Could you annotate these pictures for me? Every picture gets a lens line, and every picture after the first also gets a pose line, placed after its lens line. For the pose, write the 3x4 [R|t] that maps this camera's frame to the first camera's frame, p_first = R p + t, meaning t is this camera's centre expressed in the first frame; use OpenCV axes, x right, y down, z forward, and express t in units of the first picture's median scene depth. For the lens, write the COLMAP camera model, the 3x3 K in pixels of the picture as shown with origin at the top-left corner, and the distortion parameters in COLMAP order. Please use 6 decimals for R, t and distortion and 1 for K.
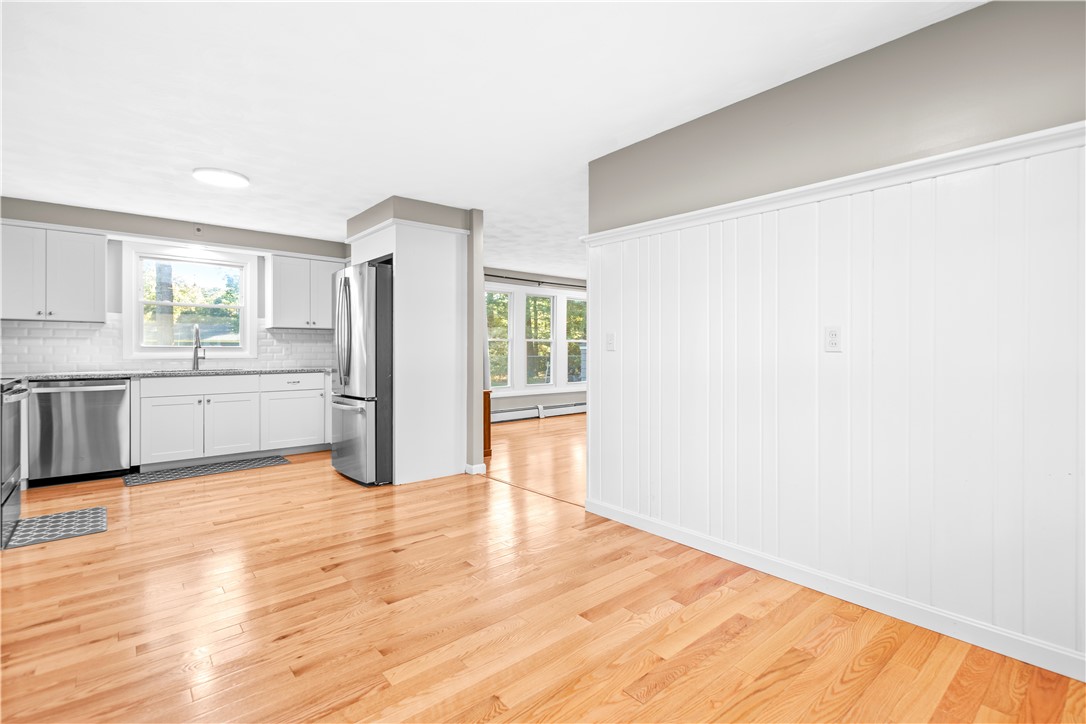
lens RADIAL K [[502.6, 0, 546.5], [0, 502.6, 351.5], [0, 0, 1]] dist [-0.000455, -0.000383]
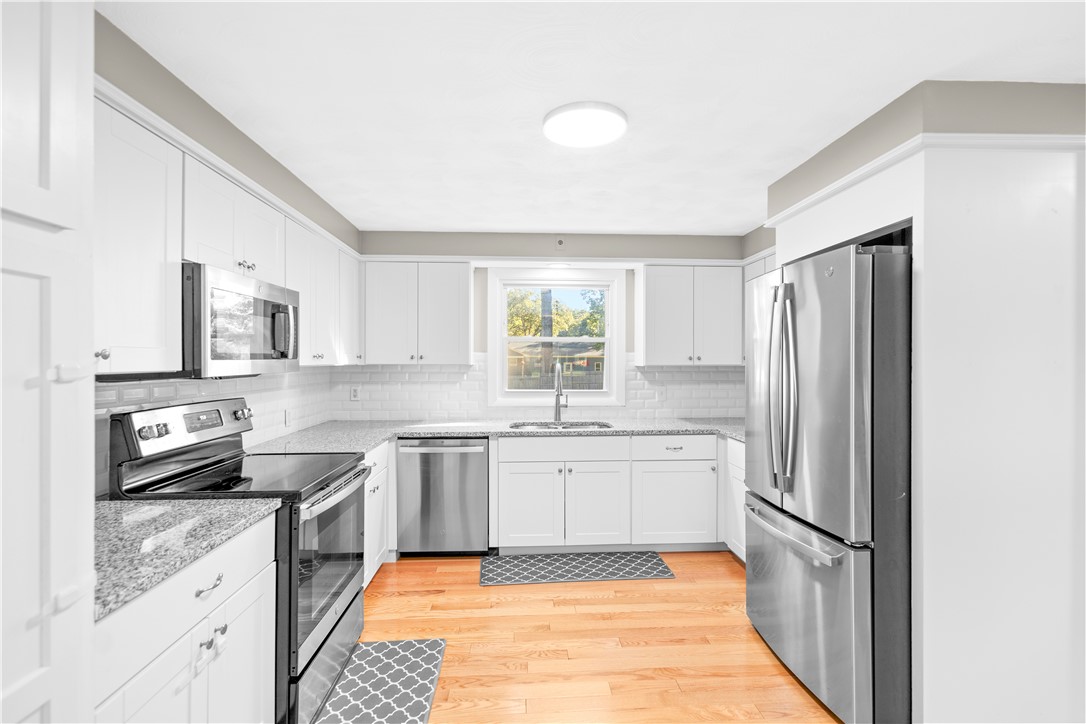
lens RADIAL K [[497.9, 0, 543.0], [0, 497.9, 362.0], [0, 0, 1]] dist [0.021659, -0.000030]
pose [[0.789114, -0.000135, -0.614246, -0.261848], [-0.001452, 0.999997, -0.002086, -0.061445], [0.614245, 0.002538, 0.789112, 0.409451]]
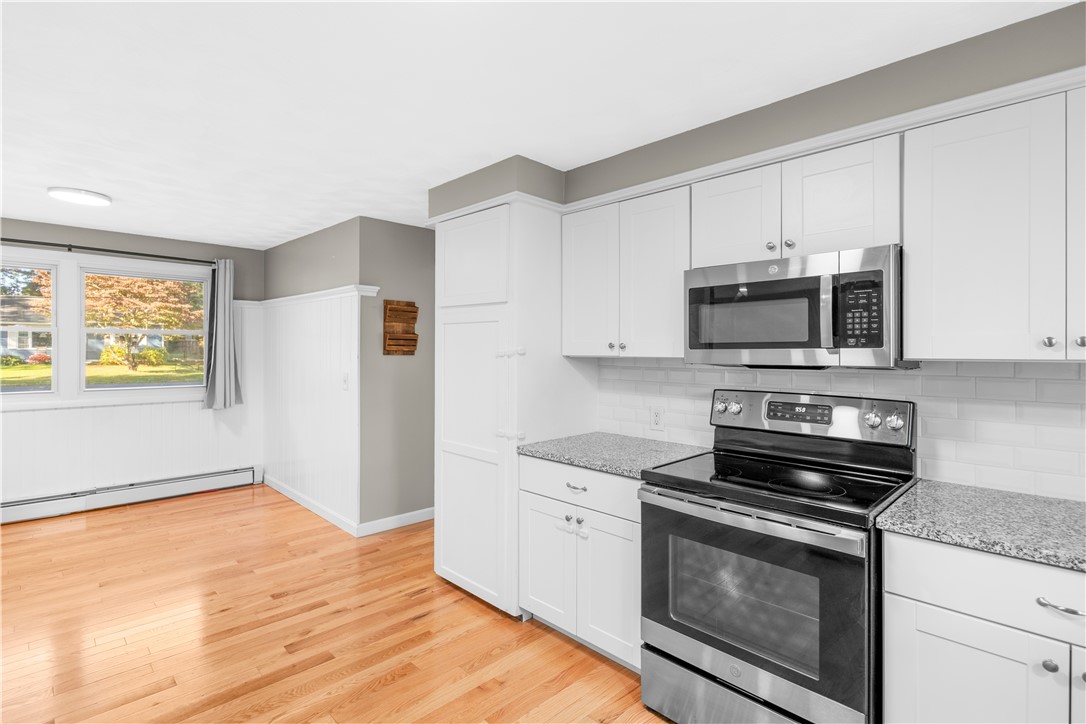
lens RADIAL K [[522.5, 0, 544.3], [0, 522.5, 350.7], [0, 0, 1]] dist [0.000113, -0.000035]
pose [[-0.997591, -0.007607, -0.068958, -0.541328], [-0.007737, 0.999969, 0.001615, -0.061446], [0.068944, 0.002144, -0.997618, 1.037525]]
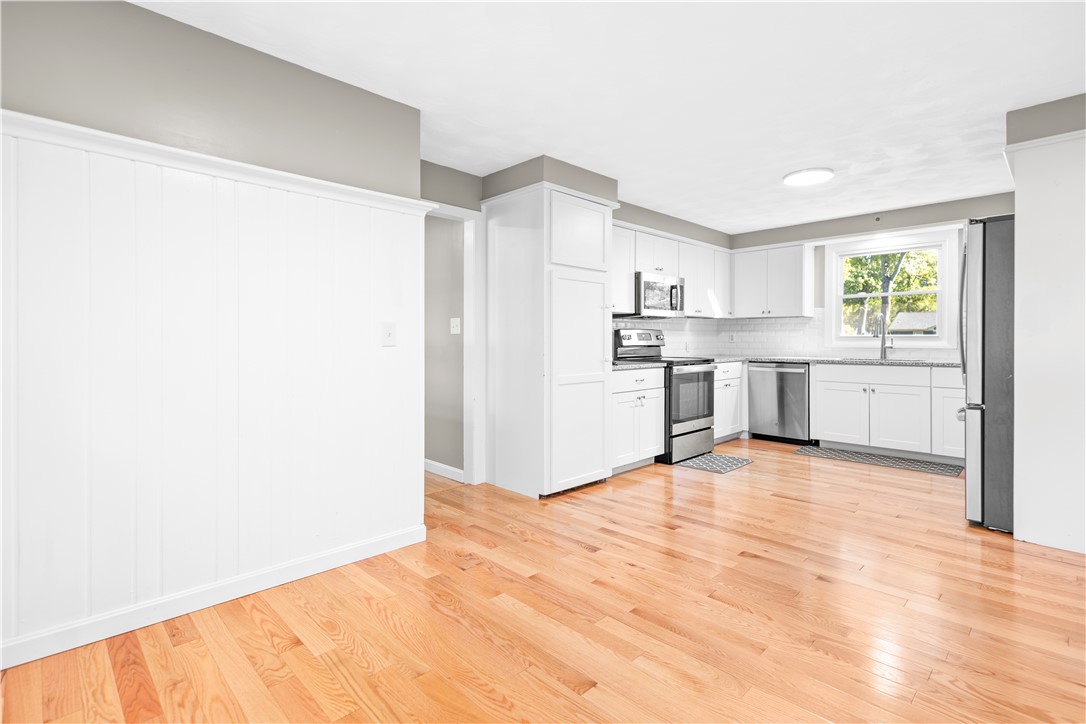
lens RADIAL K [[515.3, 0, 538.1], [0, 515.3, 340.6], [0, 0, 1]] dist [0.001378, 0.000252]
pose [[0.056554, 0.000732, -0.998399, 0.319805], [-0.002293, 0.999997, 0.000604, 0.000496], [0.998397, 0.002255, 0.056556, 0.287908]]
